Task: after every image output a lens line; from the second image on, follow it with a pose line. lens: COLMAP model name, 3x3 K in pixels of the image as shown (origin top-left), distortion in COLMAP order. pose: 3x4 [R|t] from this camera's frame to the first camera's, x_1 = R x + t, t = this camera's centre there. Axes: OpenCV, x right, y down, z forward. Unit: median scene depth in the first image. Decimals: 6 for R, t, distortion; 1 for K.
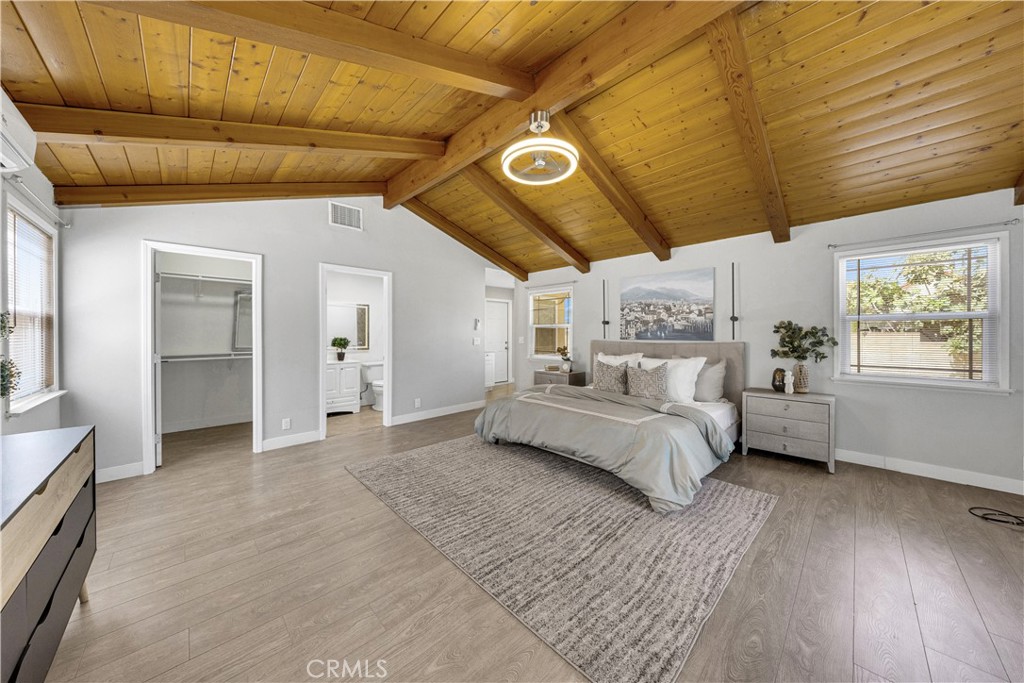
lens RADIAL K [[314.5, 0, 496.9], [0, 314.5, 348.1], [0, 0, 1]] dist [0.001098, 0.000048]
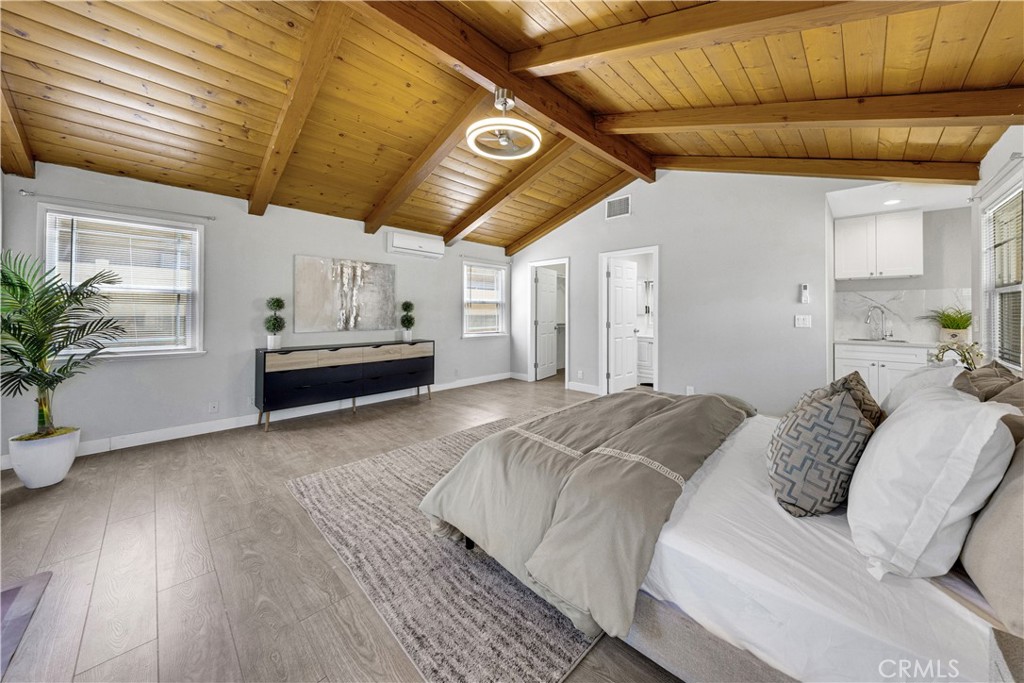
lens RADIAL K [[348.2, 0, 546.1], [0, 348.2, 315.5], [0, 0, 1]] dist [-0.001531, -0.000436]
pose [[0.137684, 0.007395, -0.990449, 0.771861], [-0.048711, 0.998813, 0.000686, -0.010913], [0.989278, 0.048151, 0.137880, 0.598197]]
